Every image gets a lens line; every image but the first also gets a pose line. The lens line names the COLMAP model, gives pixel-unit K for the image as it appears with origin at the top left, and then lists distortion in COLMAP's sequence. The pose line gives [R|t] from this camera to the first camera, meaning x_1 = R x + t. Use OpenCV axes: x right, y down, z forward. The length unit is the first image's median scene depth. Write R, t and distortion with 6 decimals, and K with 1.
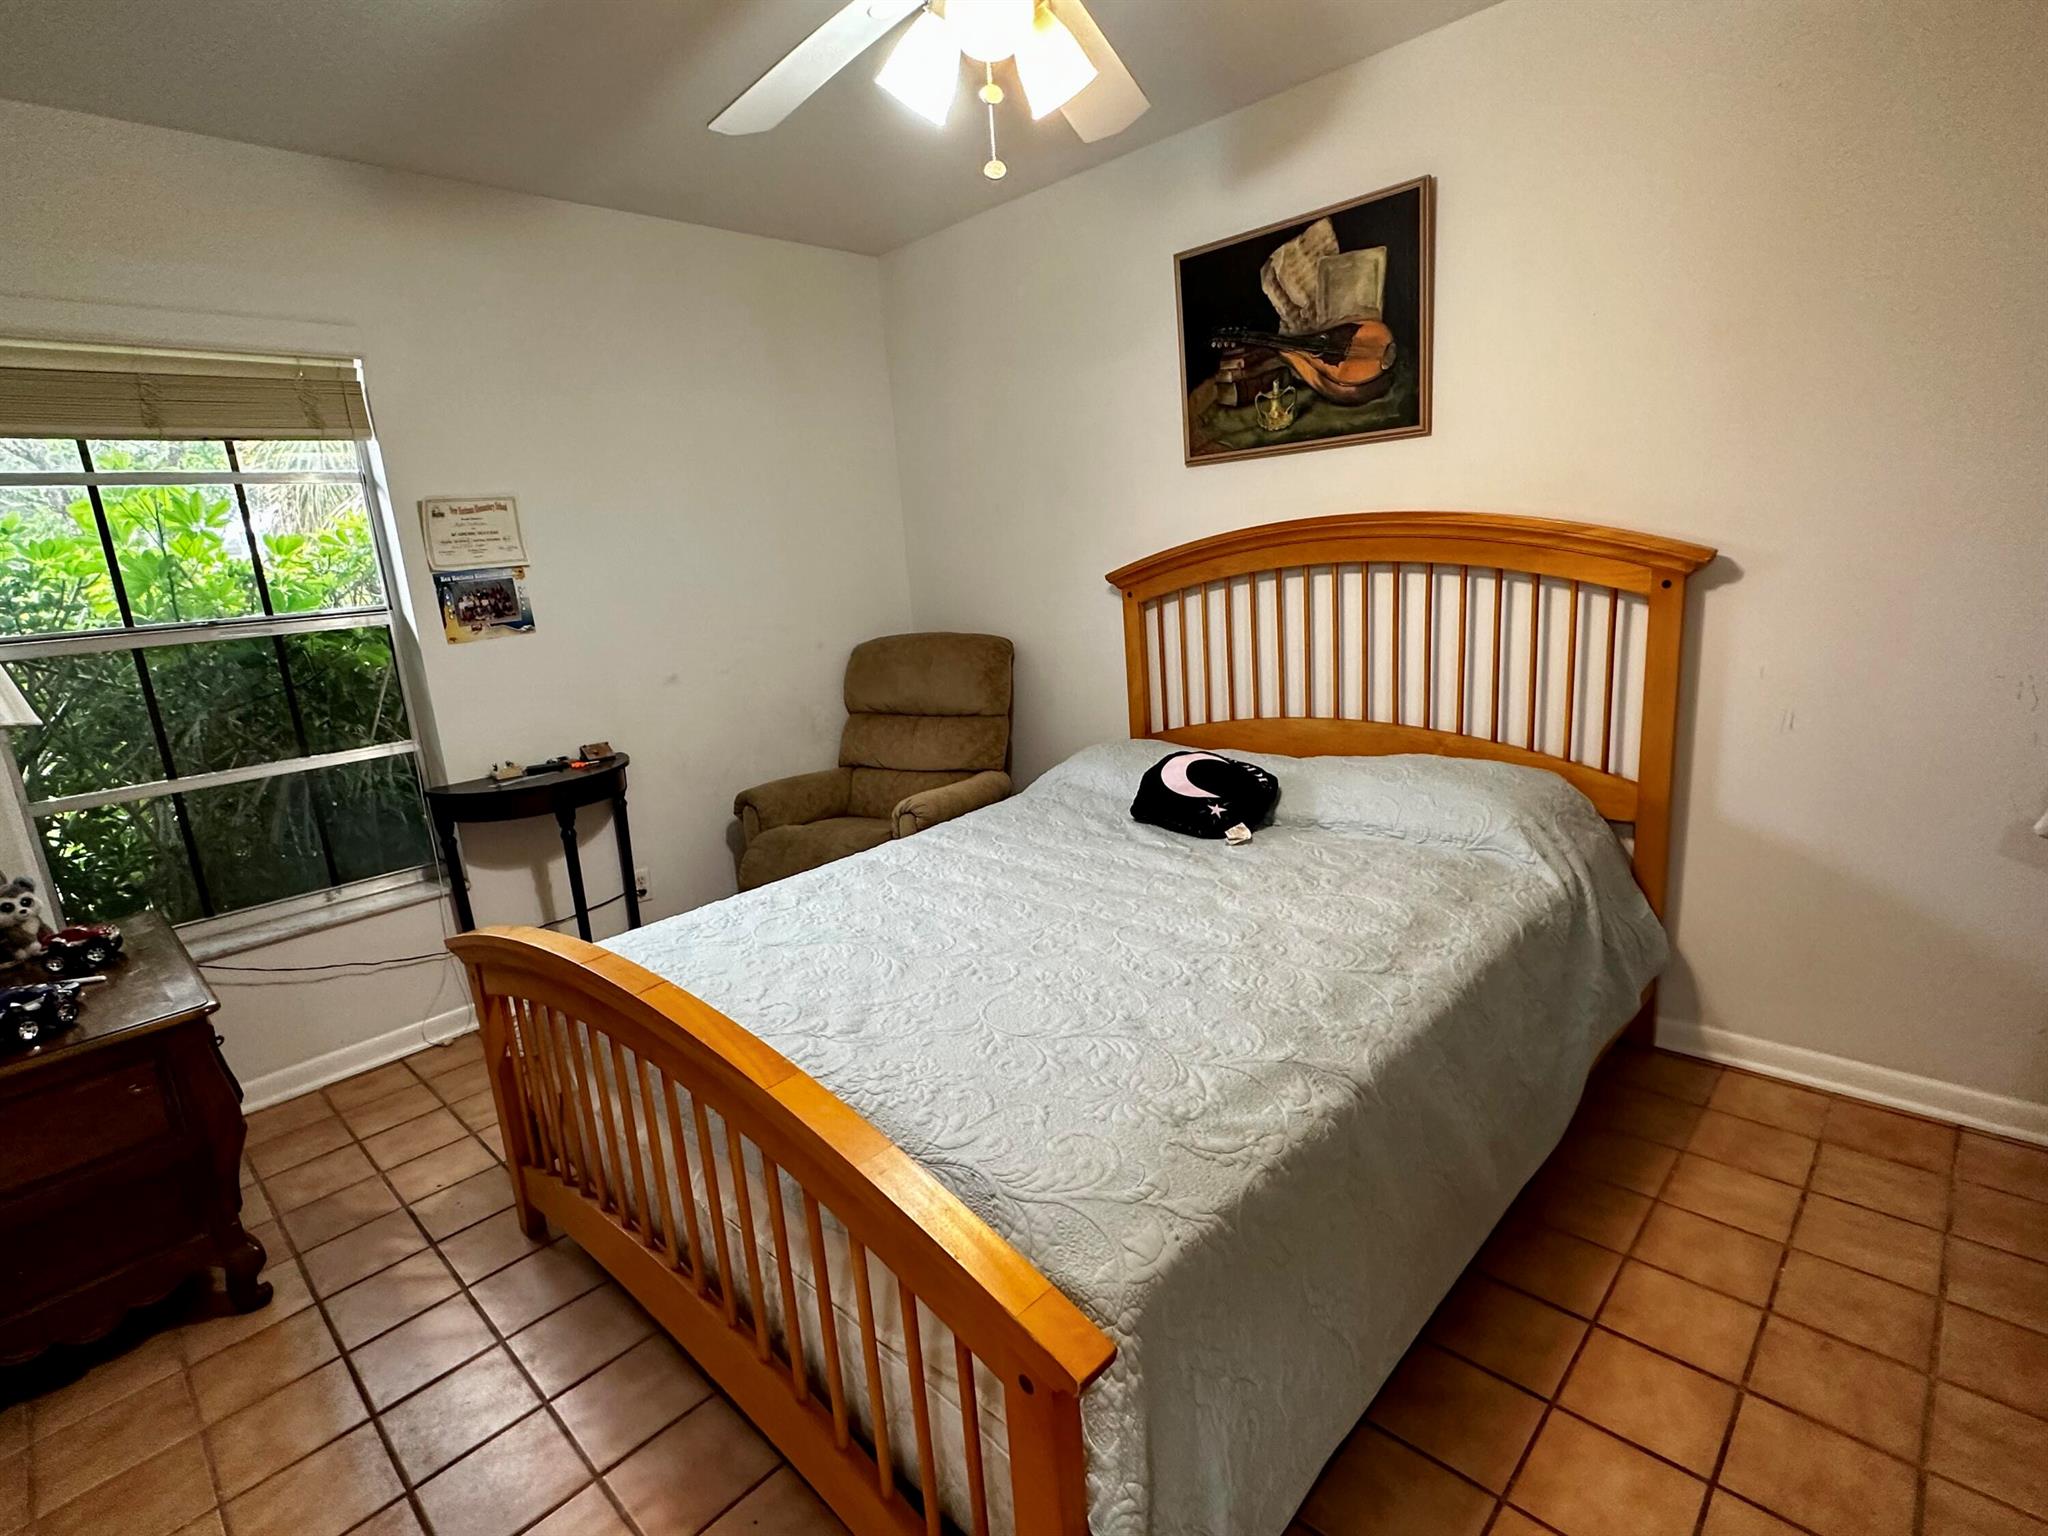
lens RADIAL K [[1023.6, 0, 1024.3], [0, 1023.6, 765.9], [0, 0, 1]] dist [-0.007249, 0.000619]
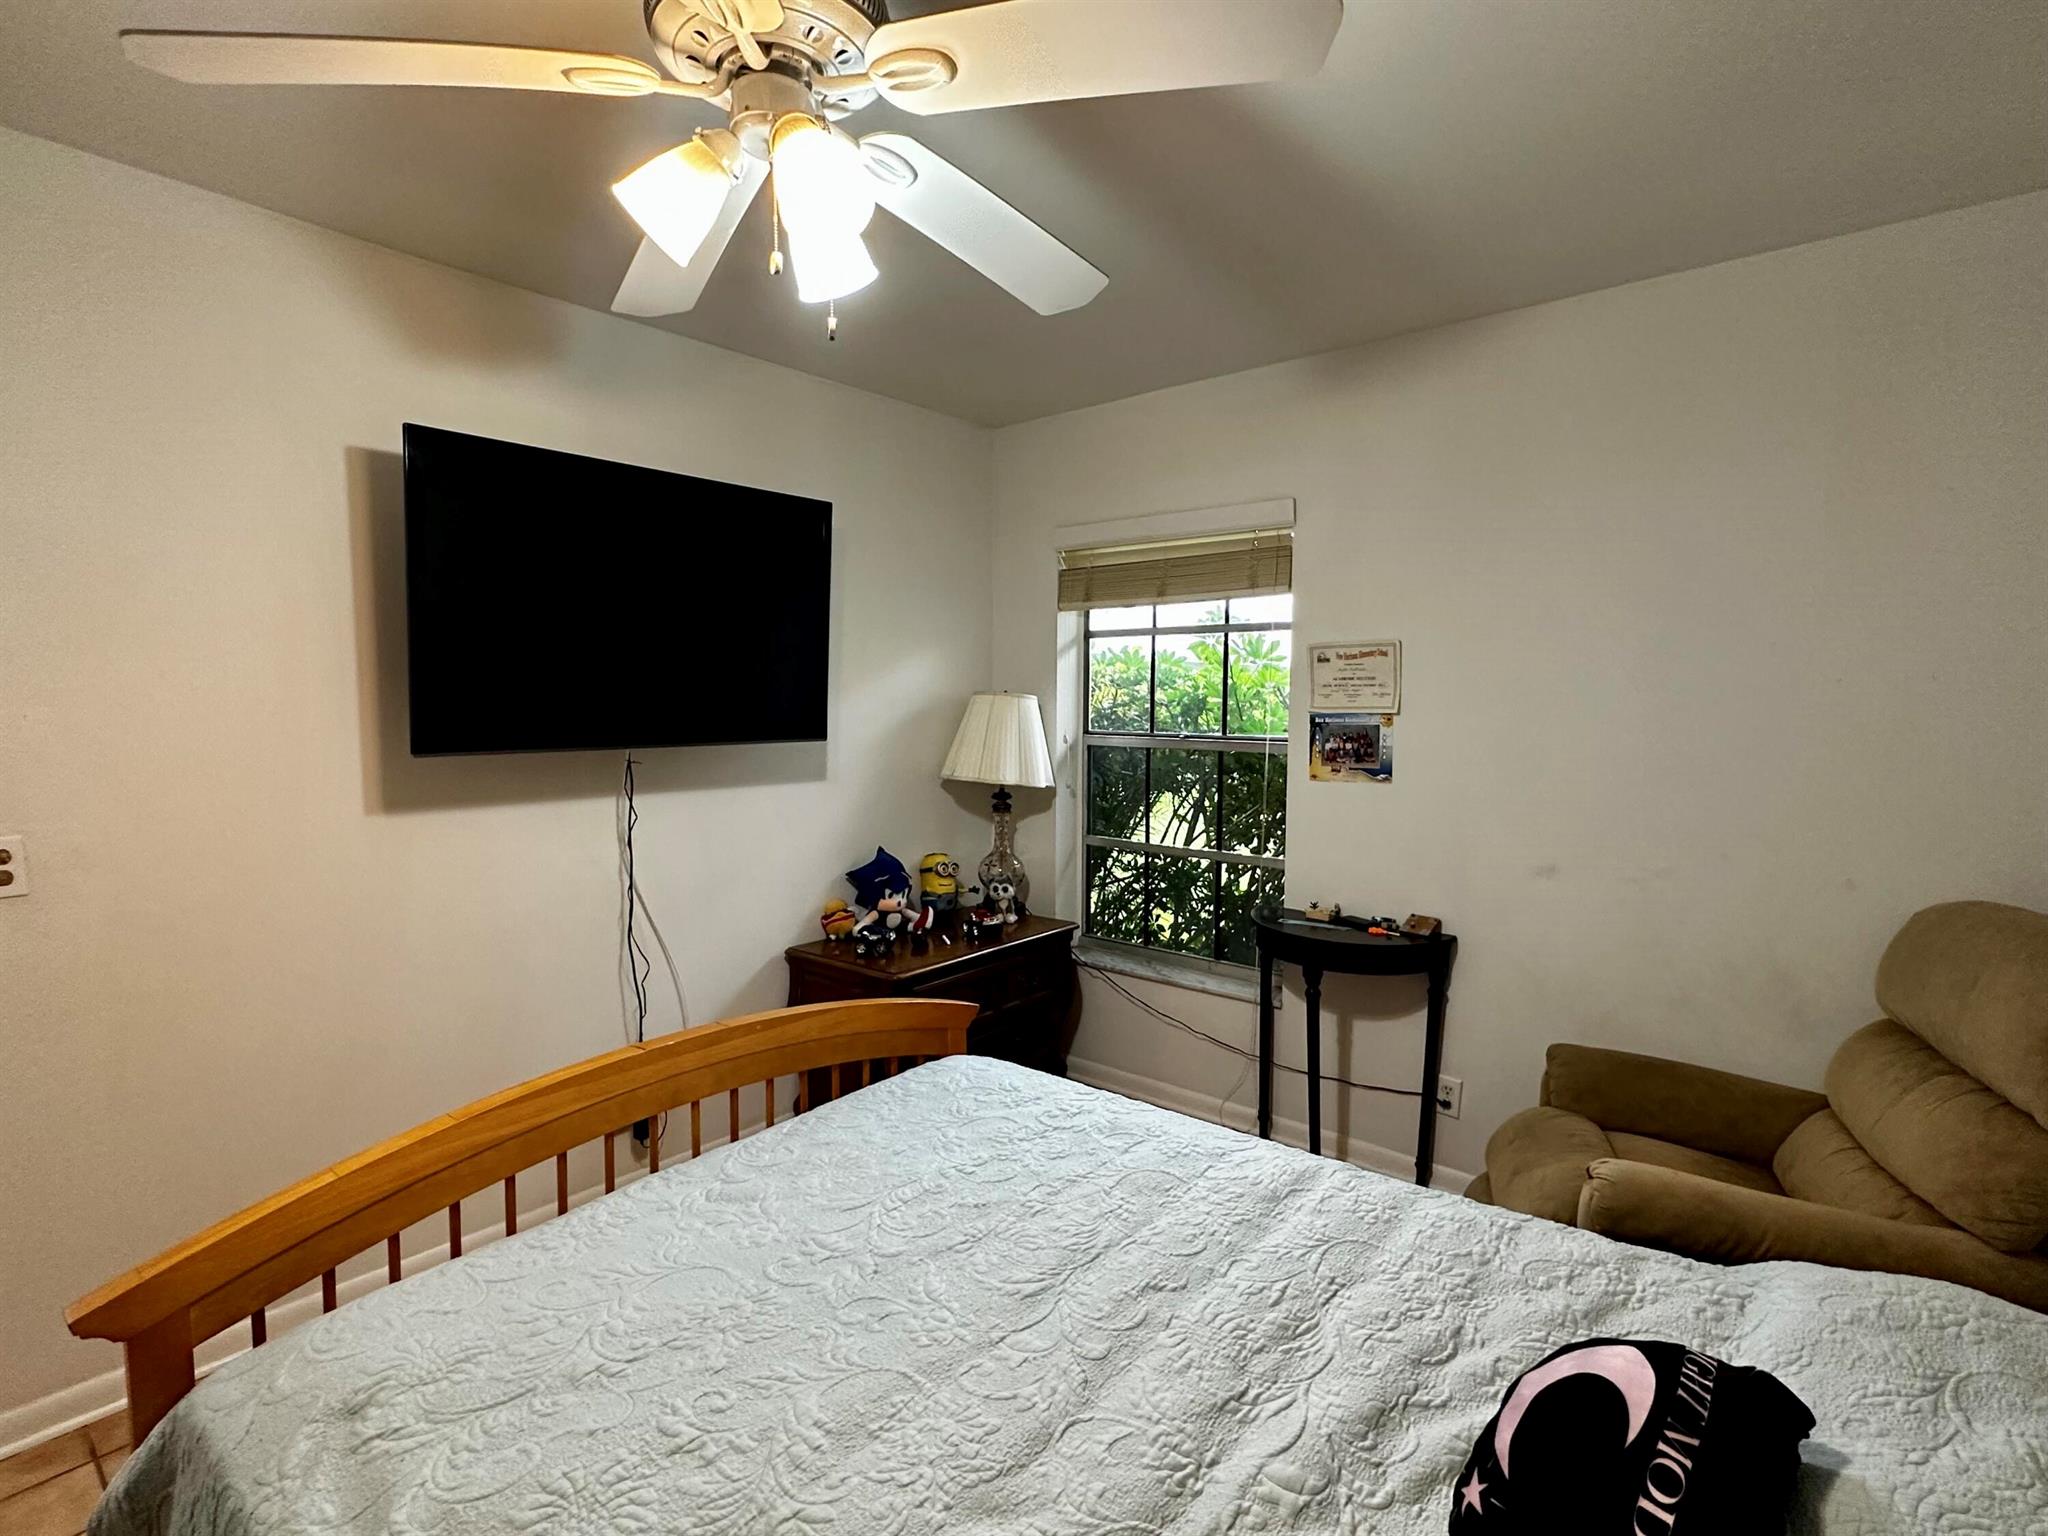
lens RADIAL K [[1023.6, 0, 1023.5], [0, 1023.6, 771.5], [0, 0, 1]] dist [-0.007249, 0.000619]
pose [[0.087649, 0.146948, -0.985253, 0.436878], [-0.230376, 0.965237, 0.123469, -0.186756], [0.969146, 0.216156, 0.118455, 0.578853]]
